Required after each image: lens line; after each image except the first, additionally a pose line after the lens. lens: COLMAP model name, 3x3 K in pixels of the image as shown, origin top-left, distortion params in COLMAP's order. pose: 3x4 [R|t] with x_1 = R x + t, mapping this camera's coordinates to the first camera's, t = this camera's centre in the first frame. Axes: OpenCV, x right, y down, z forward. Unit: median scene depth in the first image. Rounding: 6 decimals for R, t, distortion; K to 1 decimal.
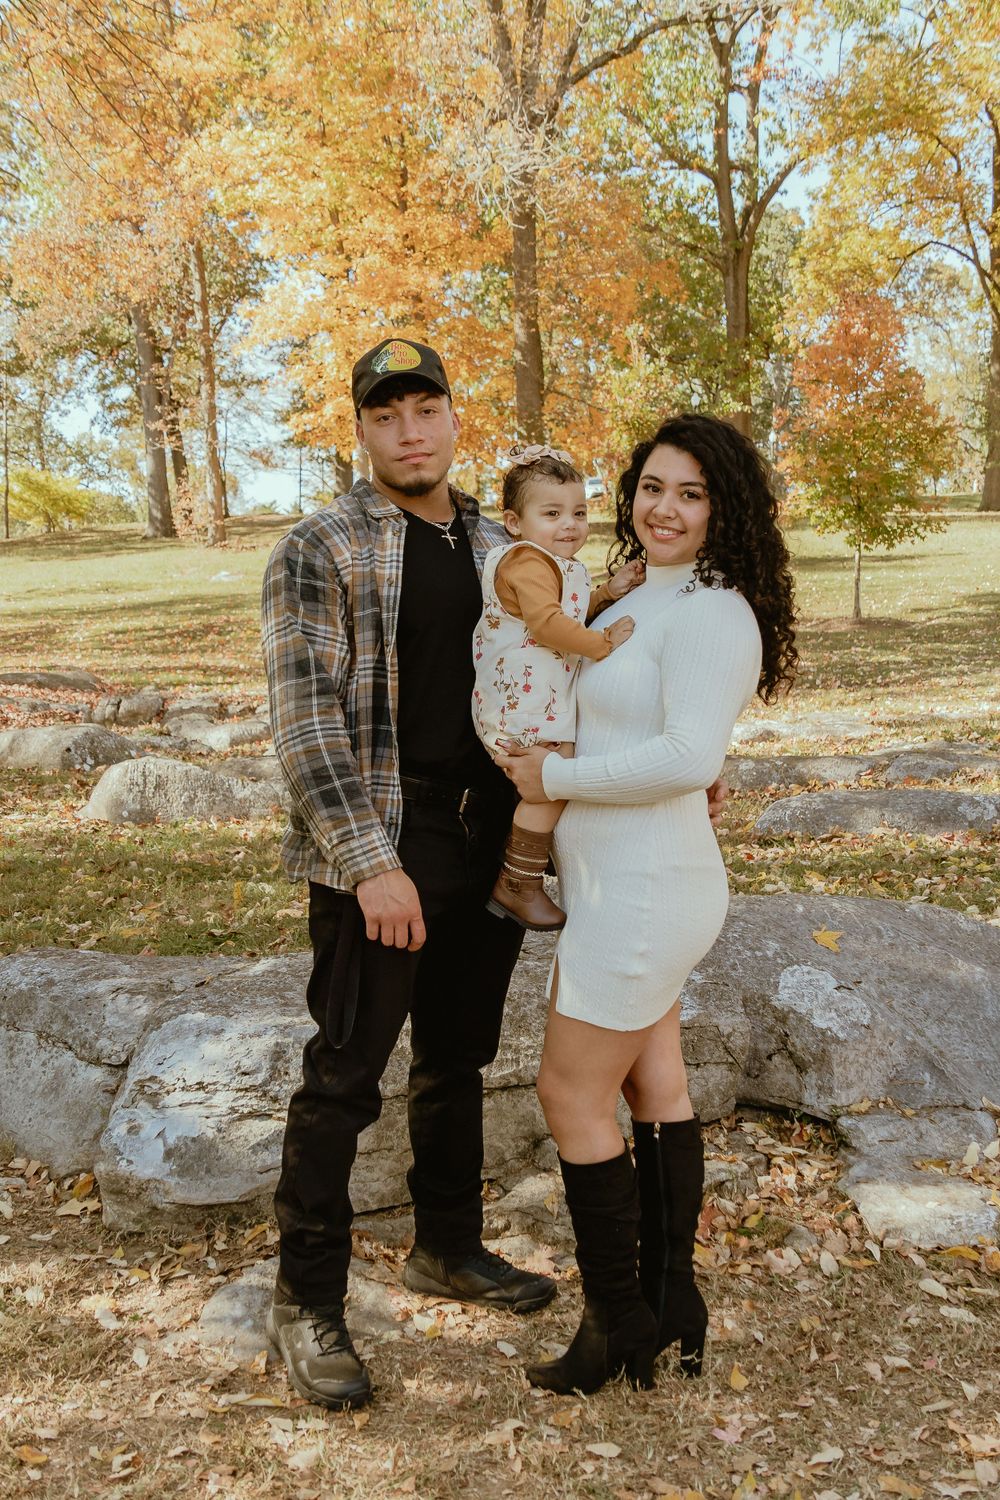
lens RADIAL K [[1523.9, 0, 500.0], [0, 1523.9, 750.0], [0, 0, 1]] dist [-0.012531, 0.017694]
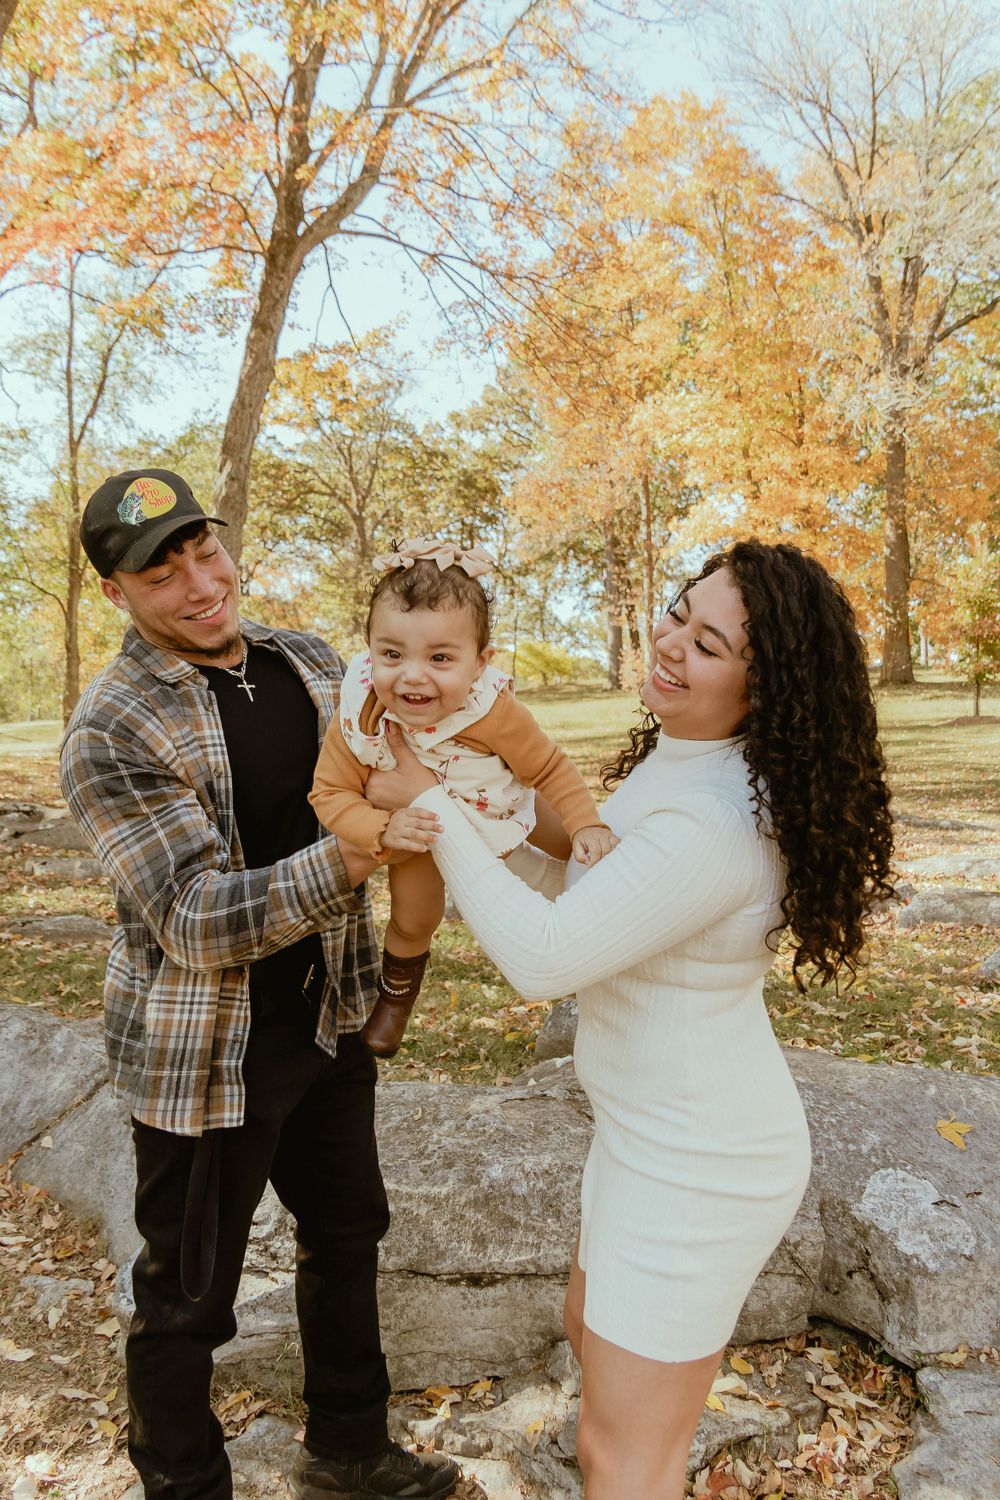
lens RADIAL K [[1138.4, 0, 500.0], [0, 1138.4, 750.0], [0, 0, 1]] dist [0.011858, 0.001425]
pose [[0.950138, 0.027149, -0.310646, 0.181802], [-0.053839, 0.995525, -0.077667, -0.039322], [0.307147, 0.090519, 0.947347, 0.279436]]
